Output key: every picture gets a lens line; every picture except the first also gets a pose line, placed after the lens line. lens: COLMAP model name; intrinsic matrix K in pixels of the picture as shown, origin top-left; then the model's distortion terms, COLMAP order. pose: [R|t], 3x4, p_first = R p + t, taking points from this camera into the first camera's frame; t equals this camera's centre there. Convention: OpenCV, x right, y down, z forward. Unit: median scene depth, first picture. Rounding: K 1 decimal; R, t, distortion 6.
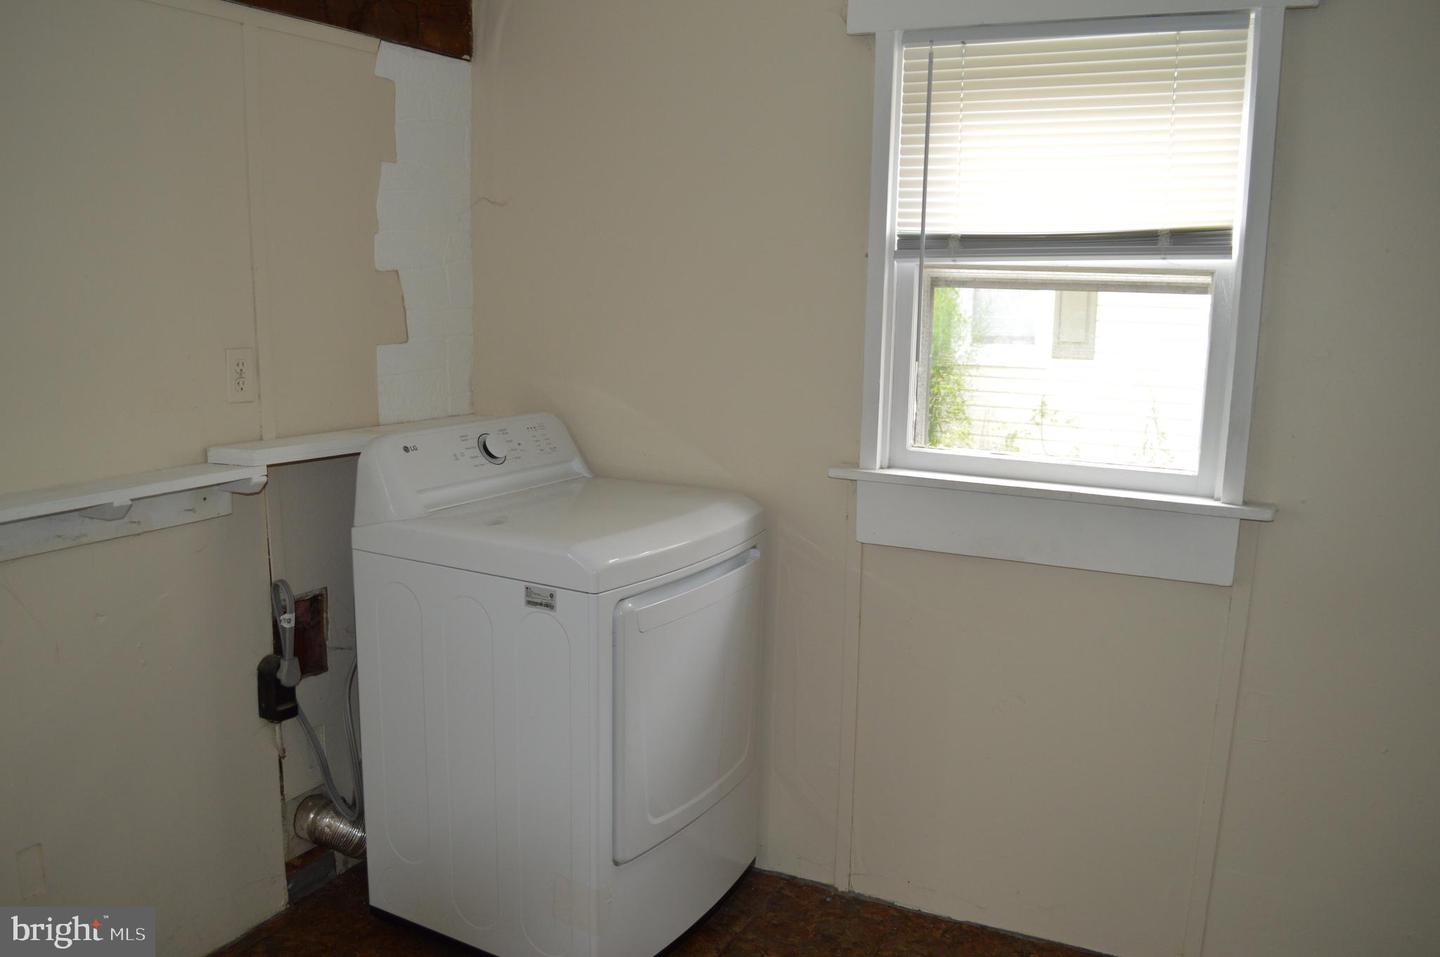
lens RADIAL K [[1153.1, 0, 716.2], [0, 1153.1, 489.1], [0, 0, 1]] dist [-0.083692, 0.021091]
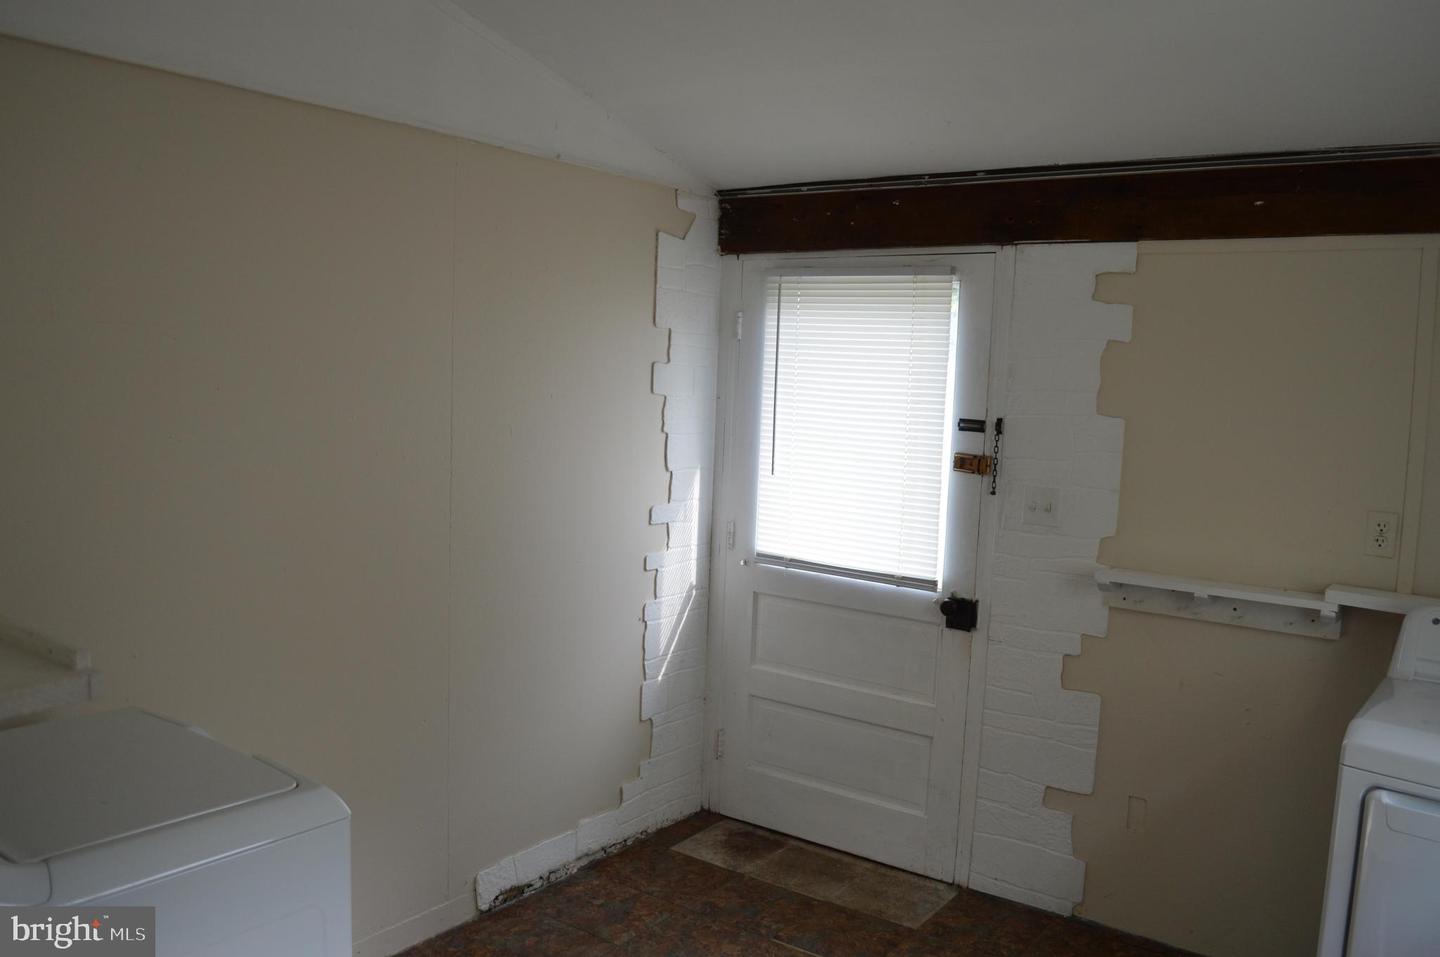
lens RADIAL K [[1153.1, 0, 716.2], [0, 1153.1, 489.1], [0, 0, 1]] dist [-0.083692, 0.021091]
pose [[-0.162911, 0.086540, -0.982838, 0.810605], [-0.206557, 0.971080, 0.119743, -0.134324], [0.964777, 0.222520, -0.140324, 0.442342]]
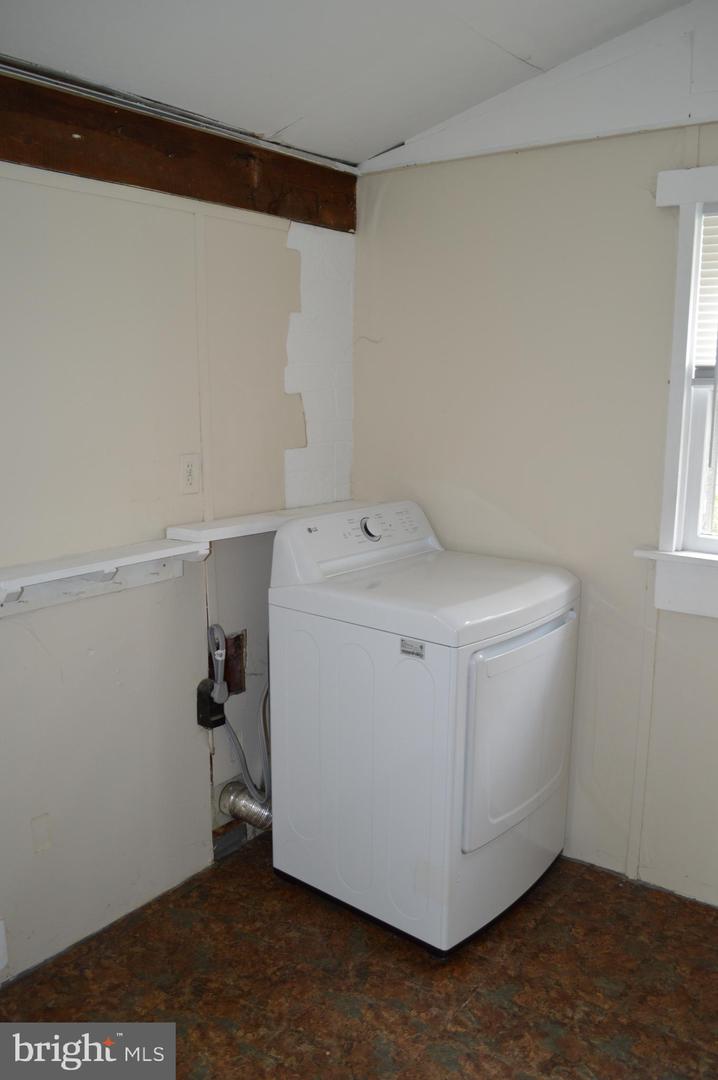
lens RADIAL K [[864.8, 0, 359.7], [0, 864.8, 548.7], [0, 0, 1]] dist [-0.083692, 0.021091]
pose [[0.986022, 0.020733, -0.165320, -0.043804], [-0.019003, 0.999747, 0.012039, -0.025116], [0.165528, -0.008729, 0.986166, 0.017214]]
